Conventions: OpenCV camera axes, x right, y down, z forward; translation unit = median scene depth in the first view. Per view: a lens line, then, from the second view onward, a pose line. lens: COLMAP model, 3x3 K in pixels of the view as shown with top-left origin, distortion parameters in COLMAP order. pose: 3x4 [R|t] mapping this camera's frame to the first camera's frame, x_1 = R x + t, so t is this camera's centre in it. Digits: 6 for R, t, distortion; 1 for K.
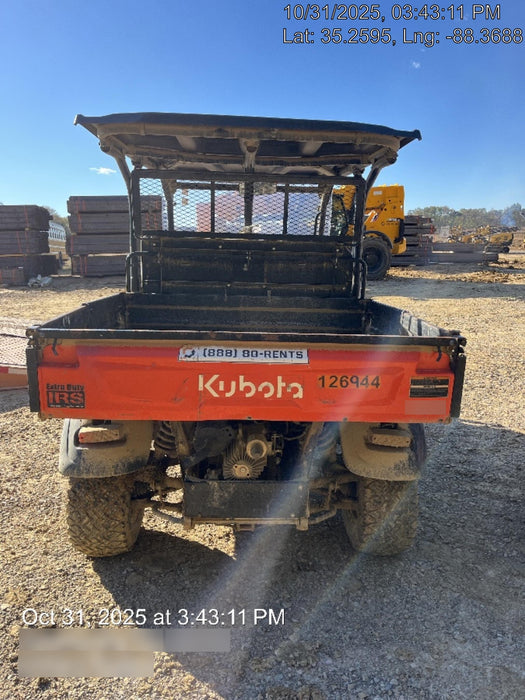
lens RADIAL K [[533.0, 0, 264.5], [0, 533.0, 352.7], [0, 0, 1]] dist [0.044022, -0.027865]
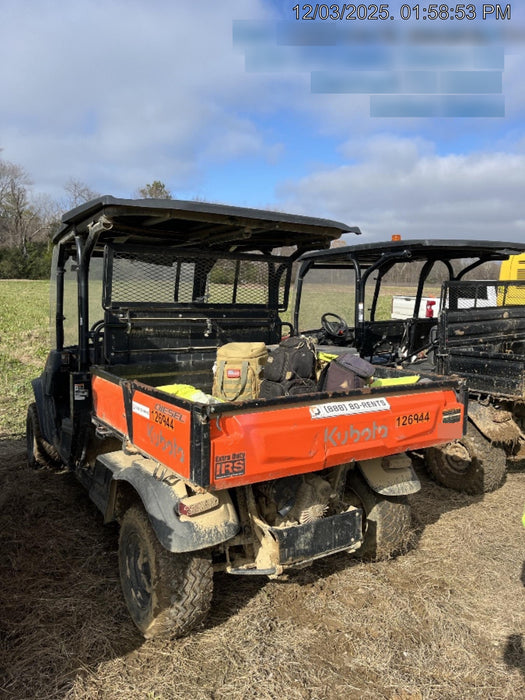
lens RADIAL K [[533.0, 0, 256.3], [0, 533.0, 351.0], [0, 0, 1]] dist [0.044022, -0.027865]
pose [[0.863034, -0.063588, 0.501128, -0.830850], [0.112846, 0.991244, -0.068562, -0.066091], [-0.492380, 0.115721, 0.862653, 0.024547]]
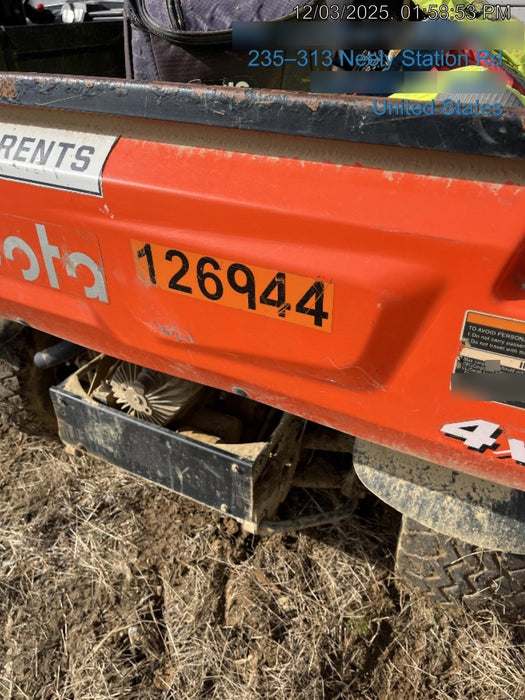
lens RADIAL K [[533.0, 0, 257.7], [0, 533.0, 354.9], [0, 0, 1]] dist [0.044022, -0.027865]
pose [[0.862359, 0.249082, -0.440789, 0.301085], [-0.068018, 0.919717, 0.386646, -0.017438], [0.501707, -0.303446, 0.810068, 0.775612]]
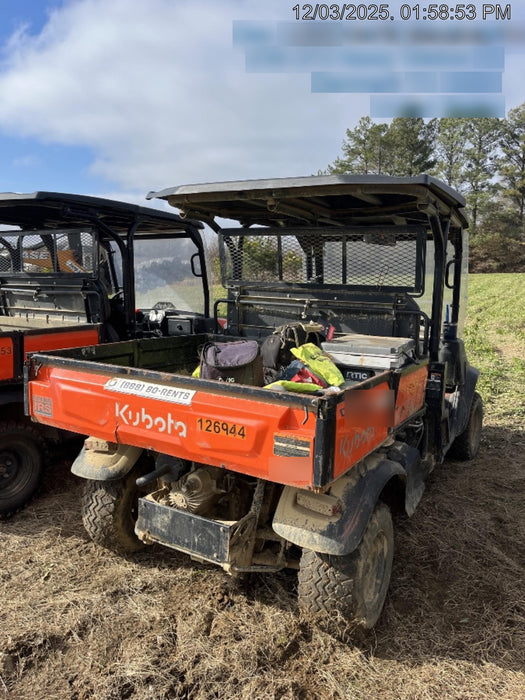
lens RADIAL K [[533.0, 0, 265.0], [0, 533.0, 351.7], [0, 0, 1]] dist [0.044022, -0.027865]
pose [[0.838888, 0.071183, -0.539630, 0.768955], [-0.118309, 0.991555, -0.053122, -0.046061], [0.531291, 0.108406, 0.840225, 0.170124]]
